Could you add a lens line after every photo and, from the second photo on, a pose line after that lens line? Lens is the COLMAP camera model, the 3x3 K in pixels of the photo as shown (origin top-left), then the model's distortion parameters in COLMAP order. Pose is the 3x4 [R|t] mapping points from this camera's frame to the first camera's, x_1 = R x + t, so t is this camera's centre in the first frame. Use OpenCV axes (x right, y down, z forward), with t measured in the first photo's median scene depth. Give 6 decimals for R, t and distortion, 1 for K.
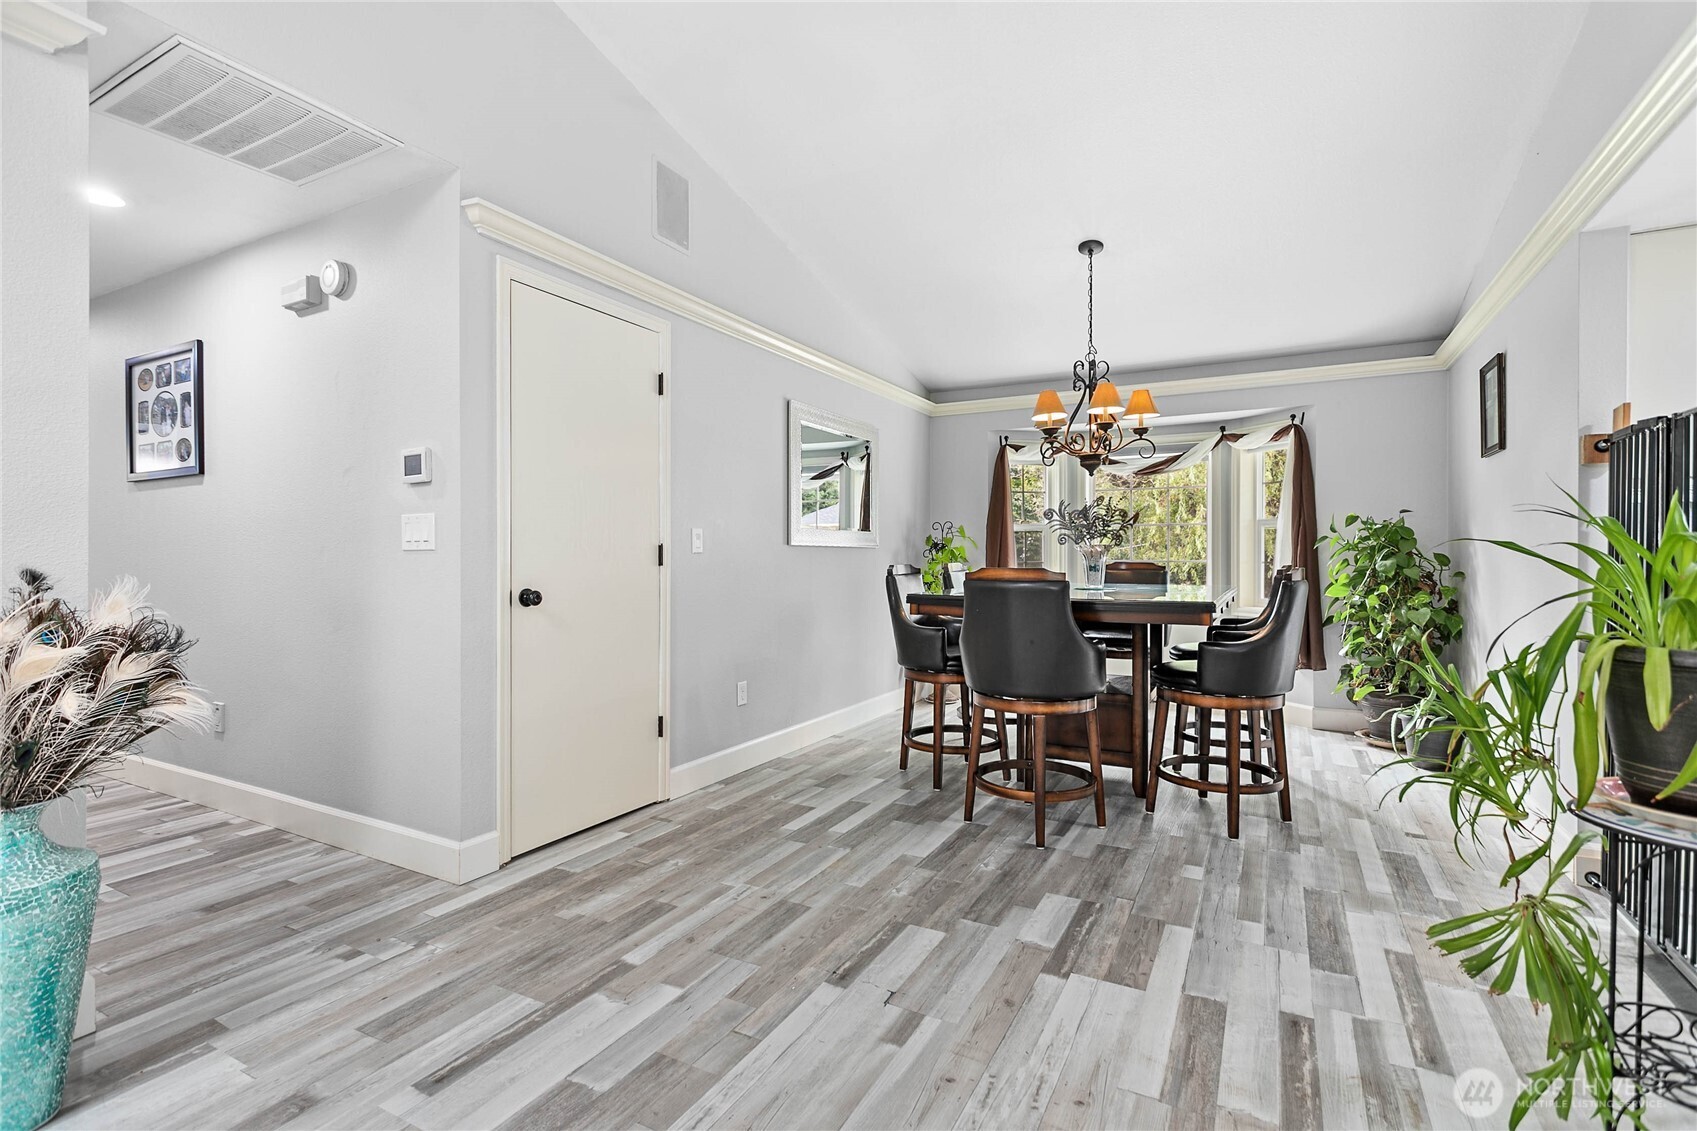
lens RADIAL K [[859.6, 0, 847.7], [0, 859.6, 546.3], [0, 0, 1]] dist [0.003279, 0.000845]
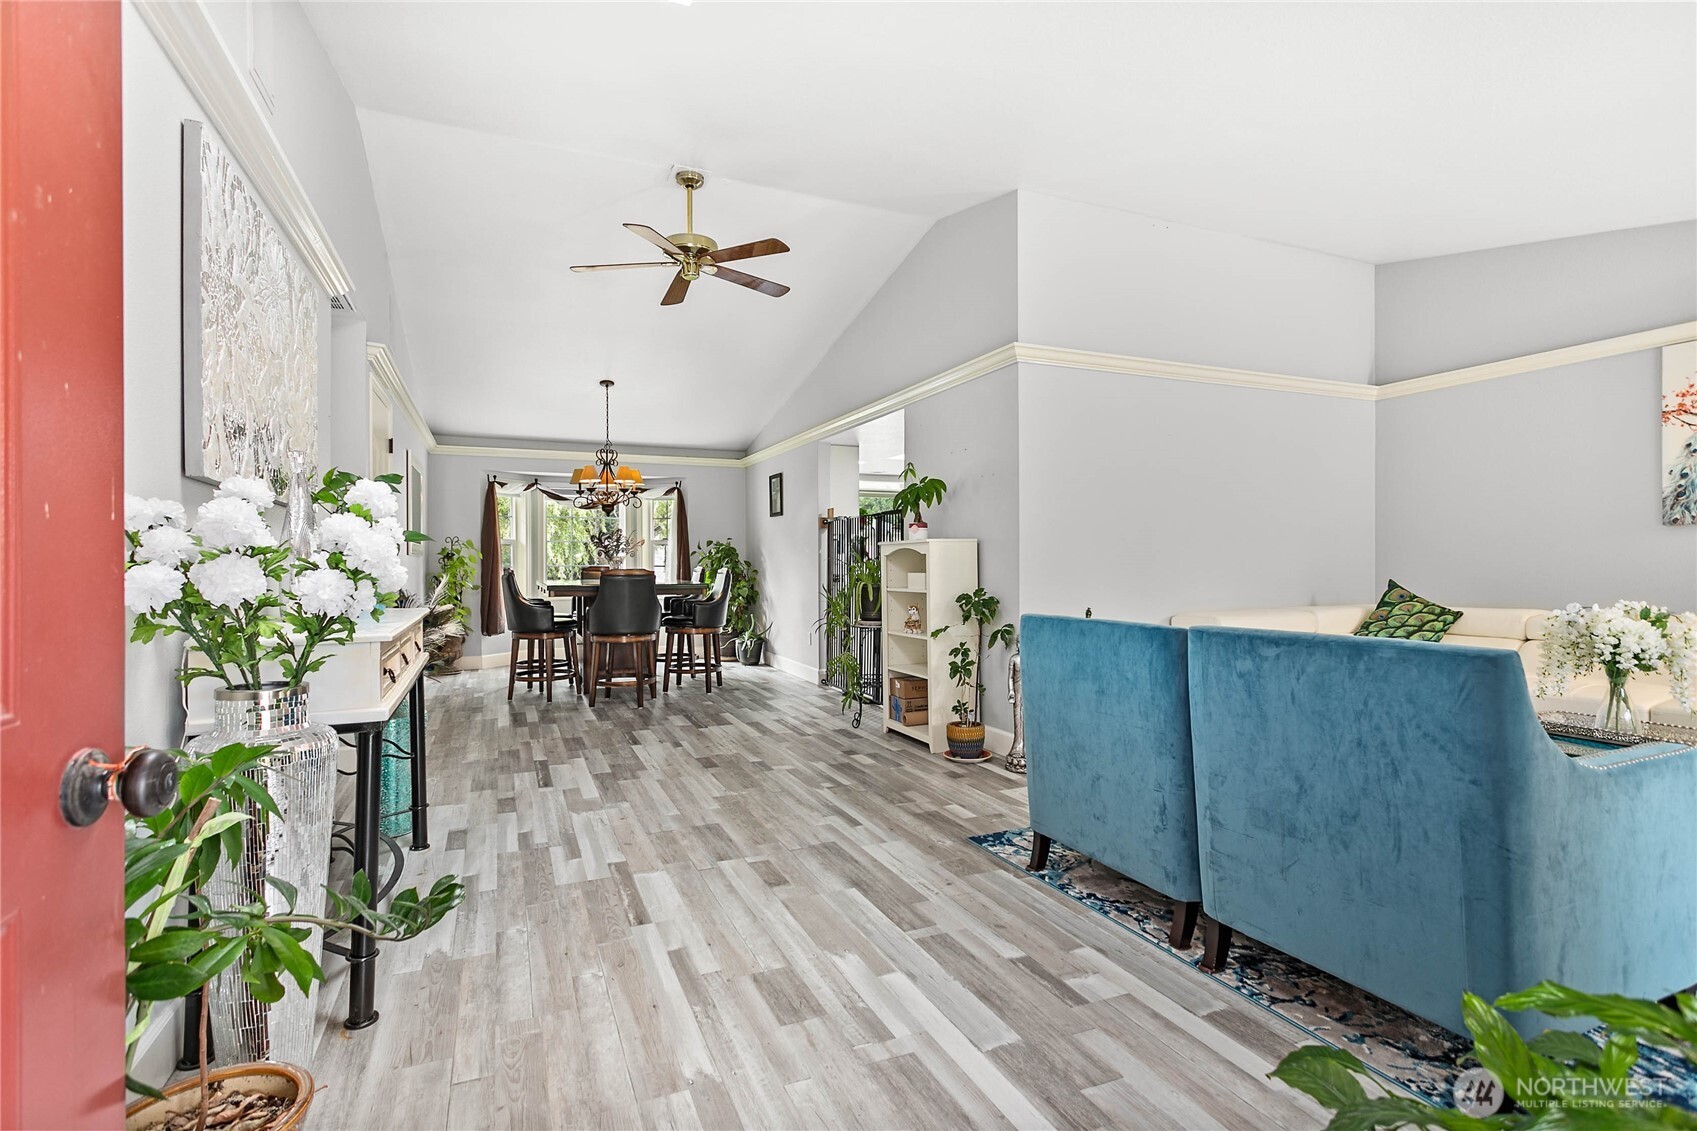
lens RADIAL K [[799.6, 0, 839.4], [0, 799.6, 560.6], [0, 0, 1]] dist [0.000176, 0.000071]
pose [[0.647740, 0.004867, 0.761846, -0.578709], [-0.016661, 0.999831, 0.007778, -0.010556], [-0.761680, -0.017732, 0.647711, -0.366183]]
